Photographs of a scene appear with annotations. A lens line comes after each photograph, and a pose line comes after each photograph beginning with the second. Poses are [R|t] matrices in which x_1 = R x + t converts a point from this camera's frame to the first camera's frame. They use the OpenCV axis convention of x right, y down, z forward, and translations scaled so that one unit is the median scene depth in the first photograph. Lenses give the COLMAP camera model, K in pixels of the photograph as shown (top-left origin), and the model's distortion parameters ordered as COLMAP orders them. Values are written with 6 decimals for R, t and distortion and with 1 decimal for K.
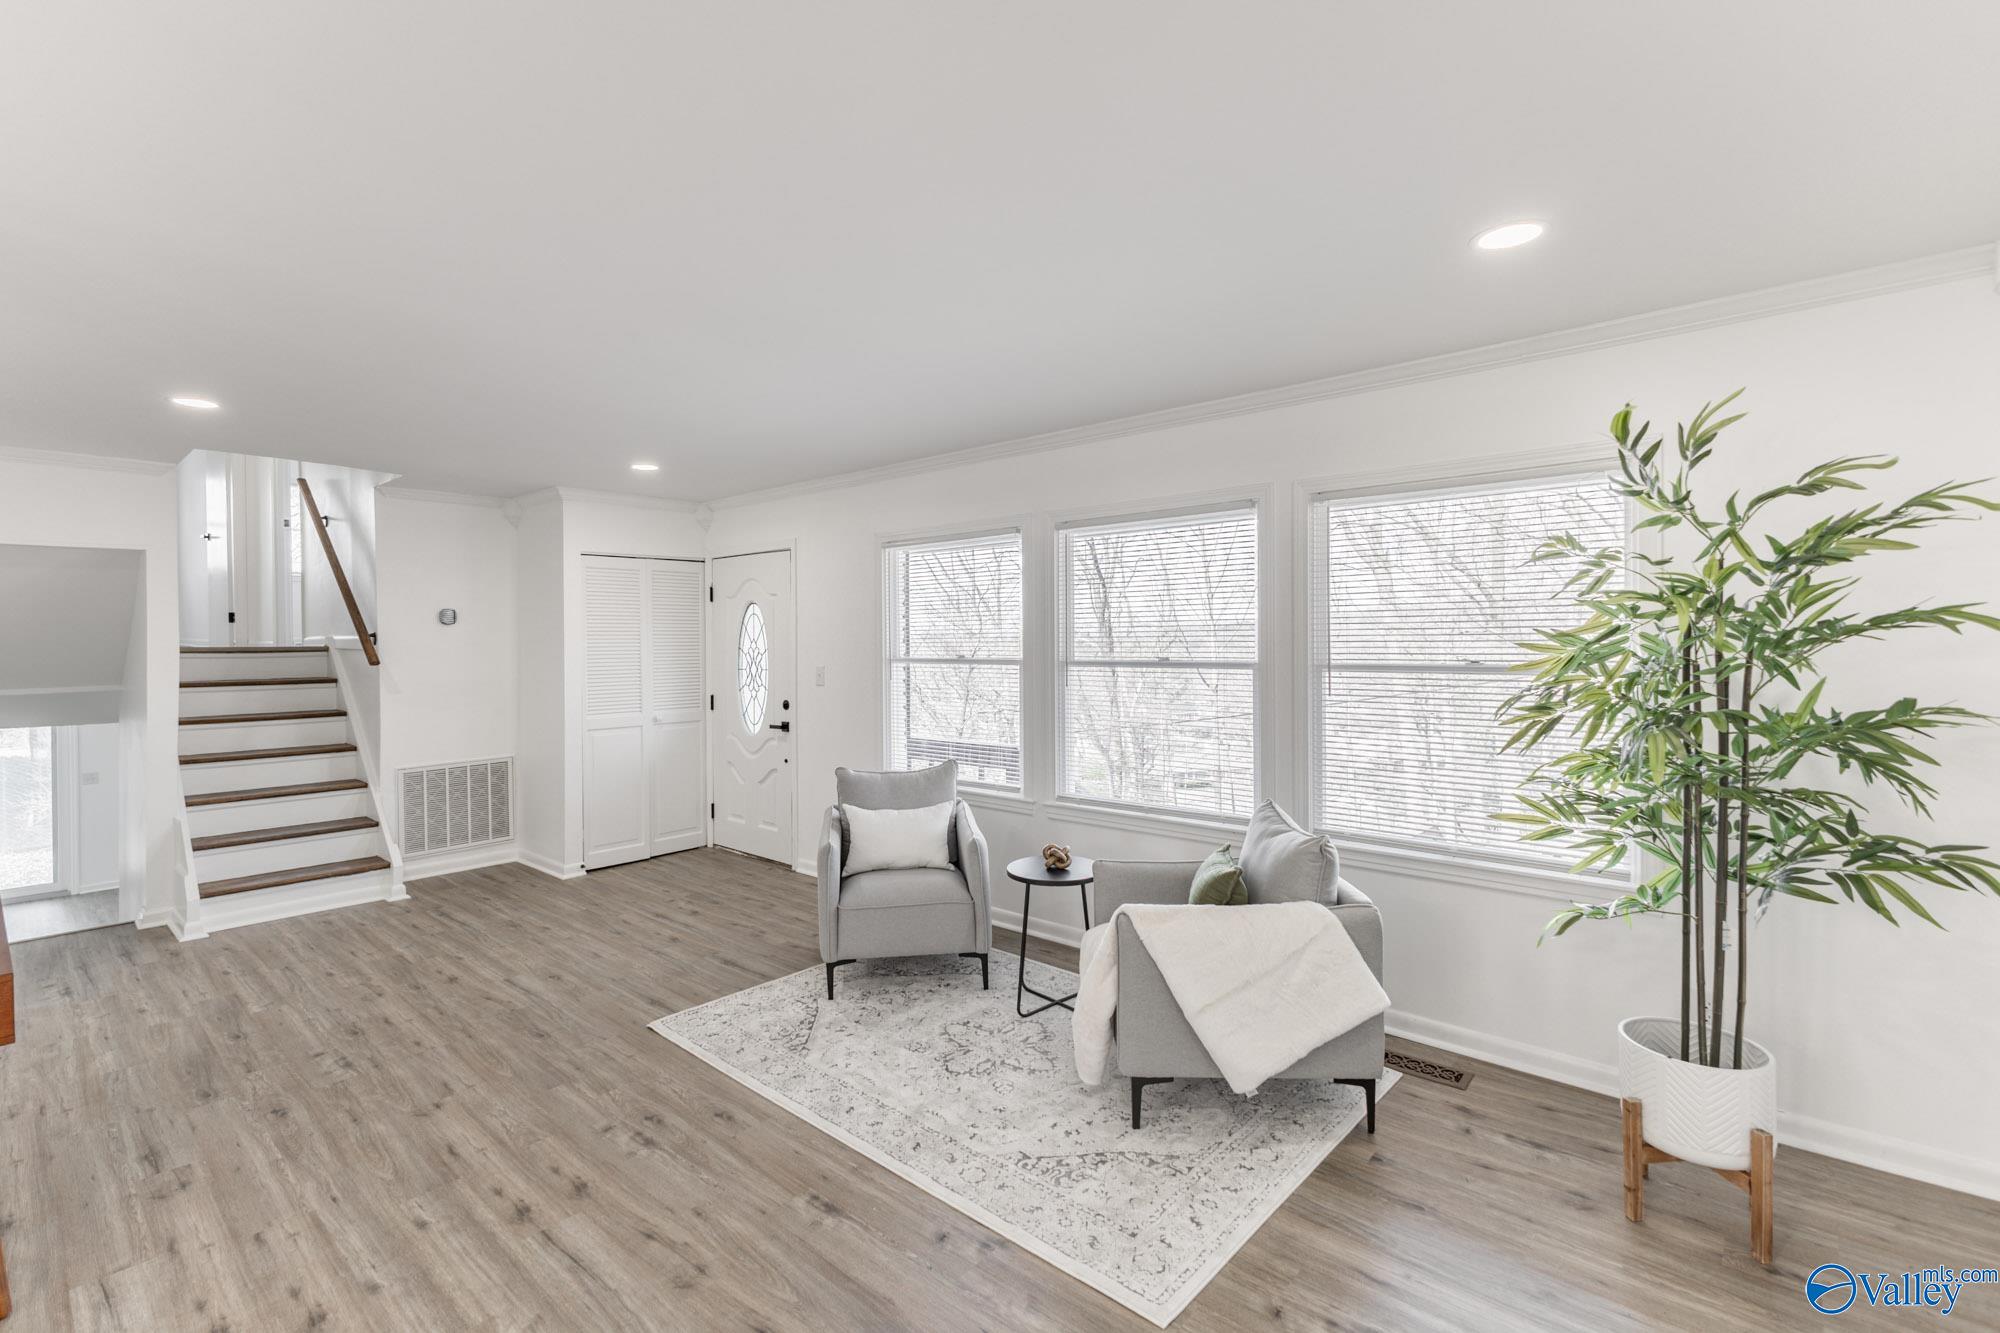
lens RADIAL K [[944.1, 0, 992.3], [0, 944.1, 664.0], [0, 0, 1]] dist [0.003085, 0.001425]
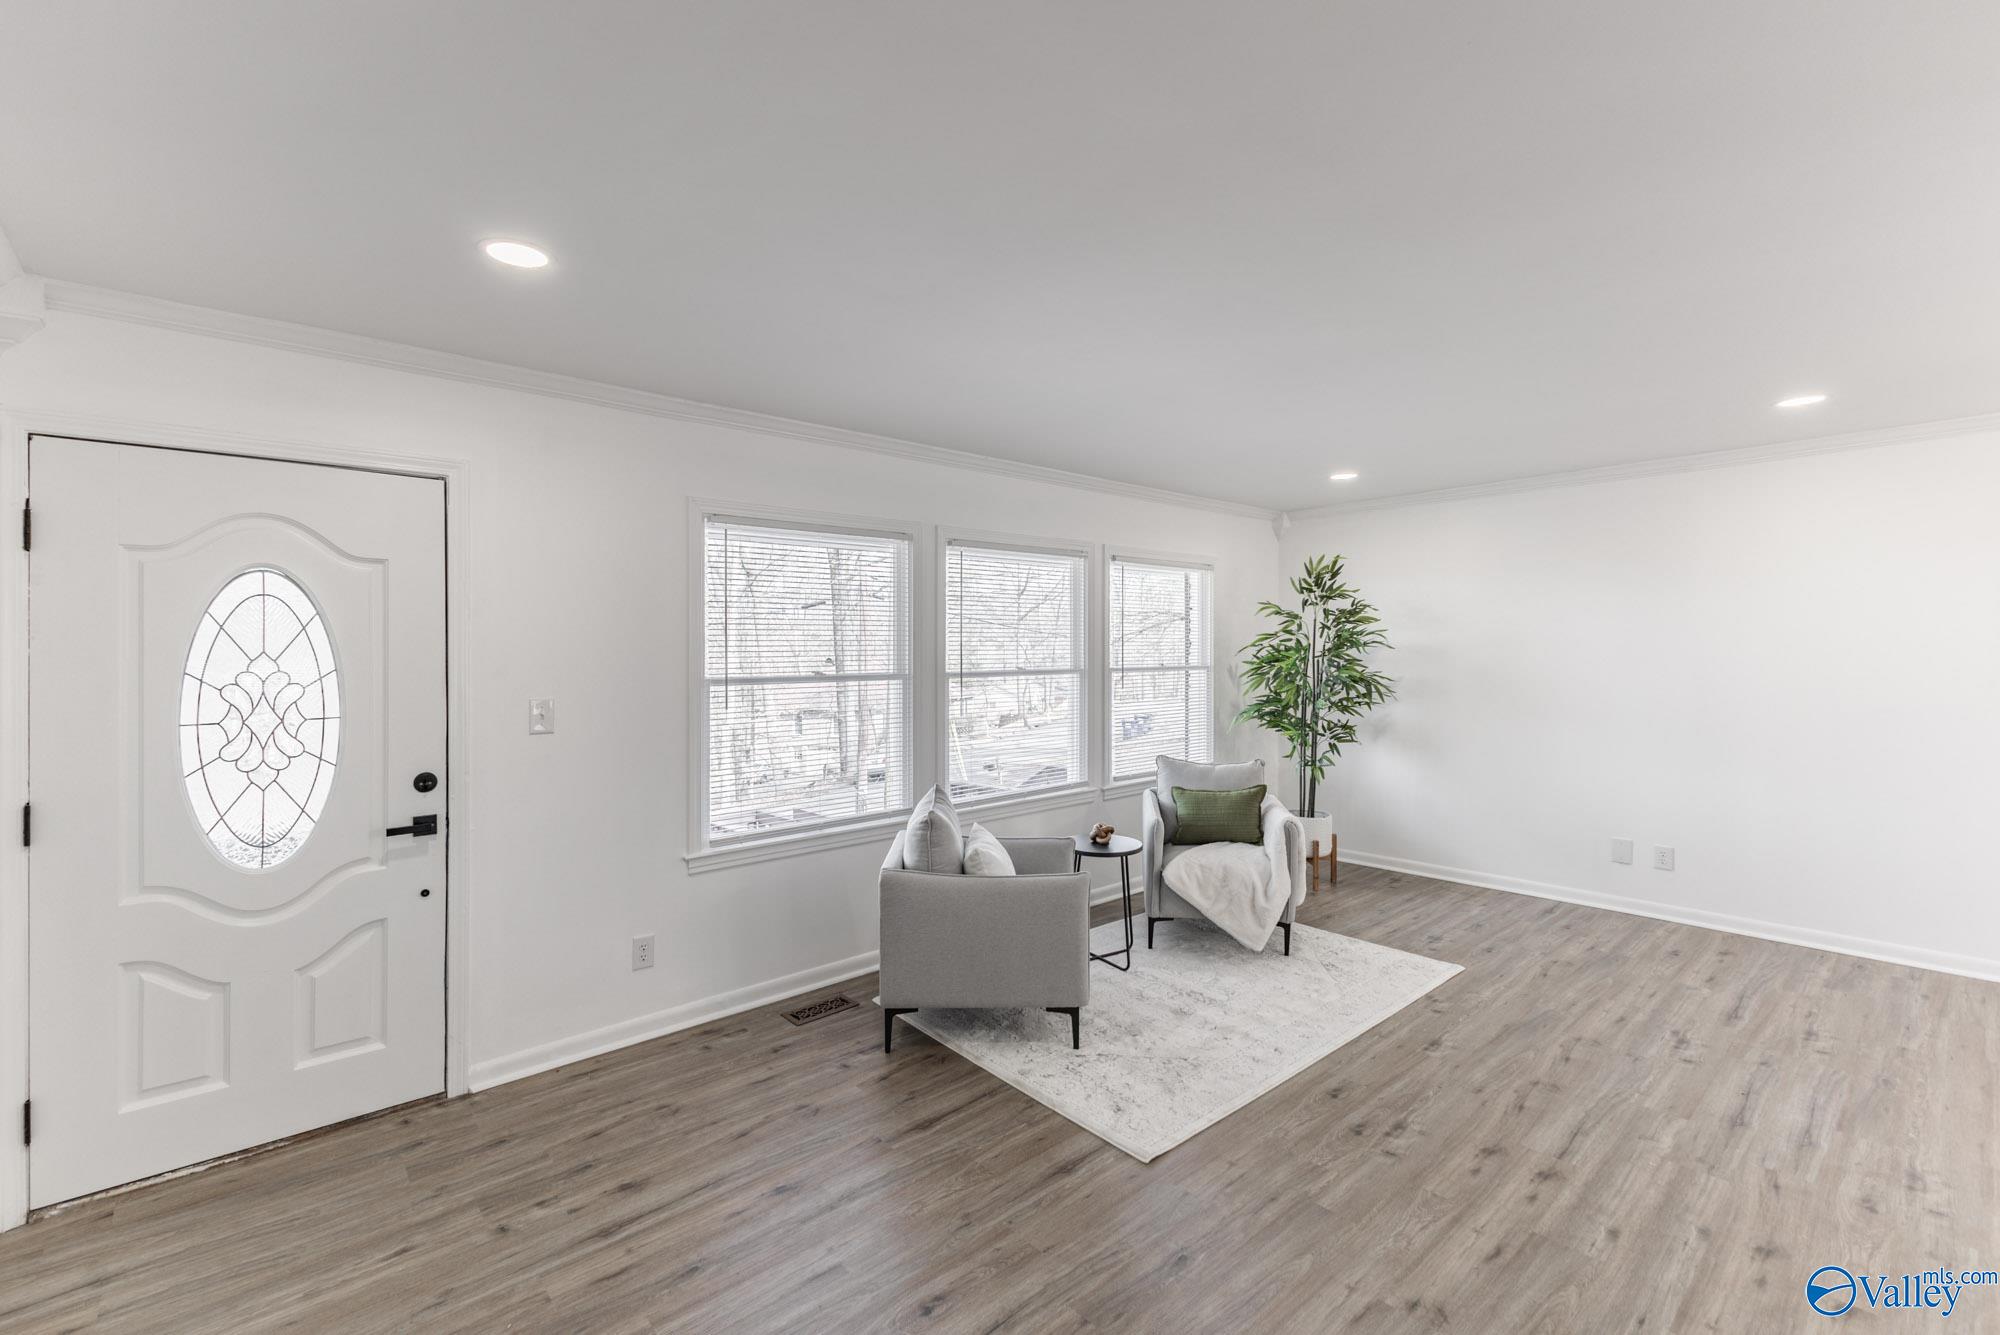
lens RADIAL K [[868.9, 0, 1013.2], [0, 868.9, 667.4], [0, 0, 1]] dist [0.009812, -0.001318]
pose [[0.091050, -0.014927, 0.995734, -0.994622], [0.034811, 0.999324, 0.011797, -0.019602], [-0.995238, 0.033588, 0.091508, 0.968736]]
